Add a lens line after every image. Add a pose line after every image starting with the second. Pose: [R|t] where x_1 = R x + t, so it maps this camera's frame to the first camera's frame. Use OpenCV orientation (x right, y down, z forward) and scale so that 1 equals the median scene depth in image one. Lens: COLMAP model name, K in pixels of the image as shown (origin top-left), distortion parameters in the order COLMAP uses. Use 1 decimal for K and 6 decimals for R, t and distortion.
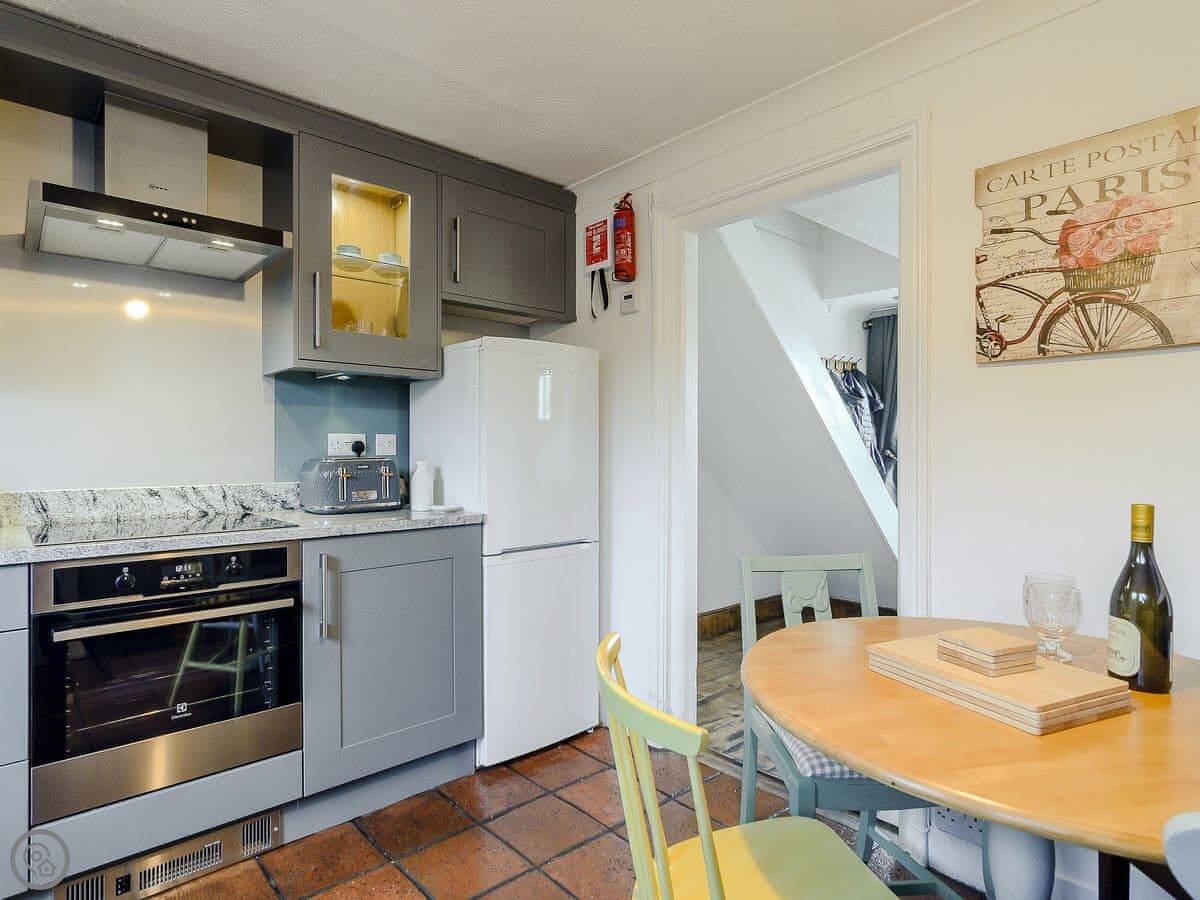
lens RADIAL K [[661.5, 0, 561.8], [0, 661.5, 444.9], [0, 0, 1]] dist [0.002939, 0.000085]
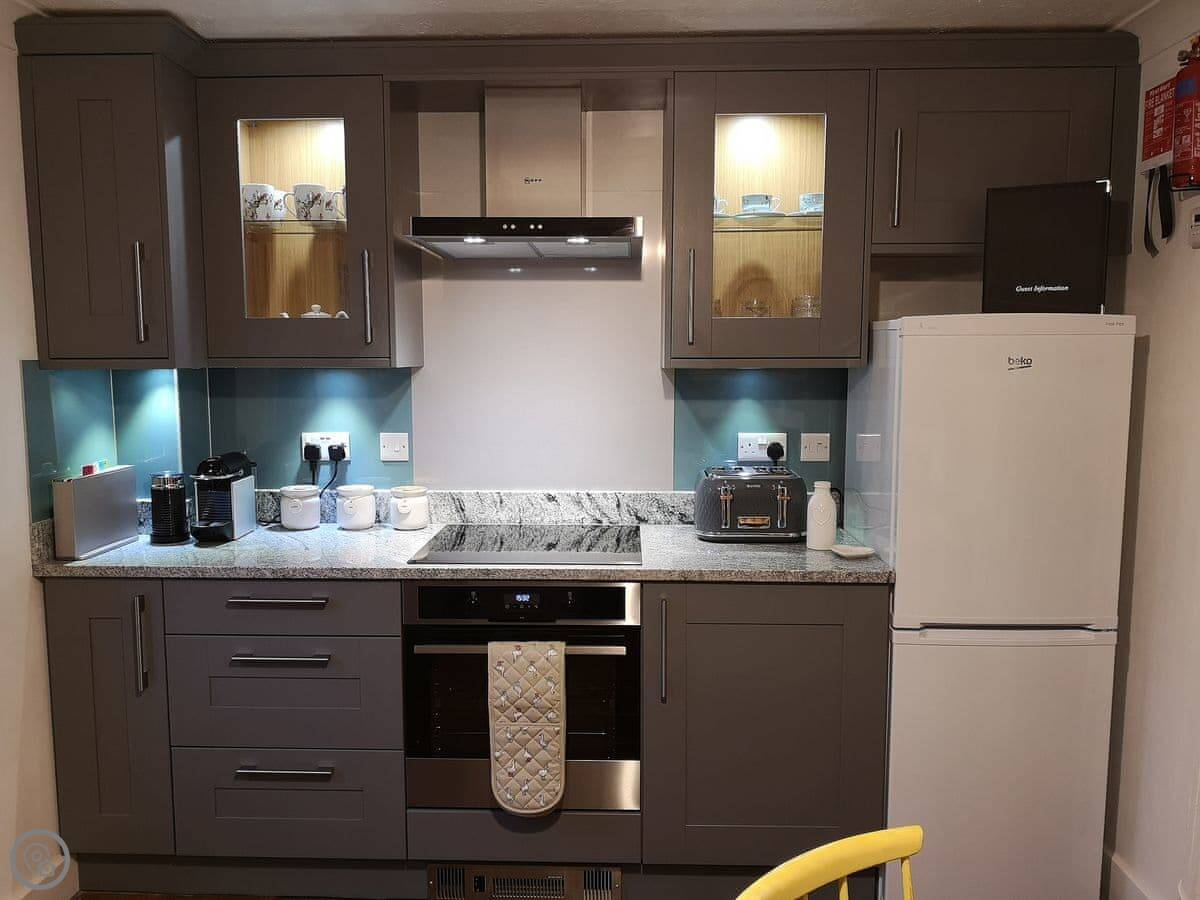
lens RADIAL K [[926.9, 0, 600.0], [0, 926.9, 450.0], [0, 0, 1]] dist [0.063406, -0.064108]
pose [[0.740416, 0.070483, -0.668443, 0.307181], [0.004716, 0.993918, 0.110025, -0.134597], [0.672133, -0.084617, 0.735580, 0.062809]]
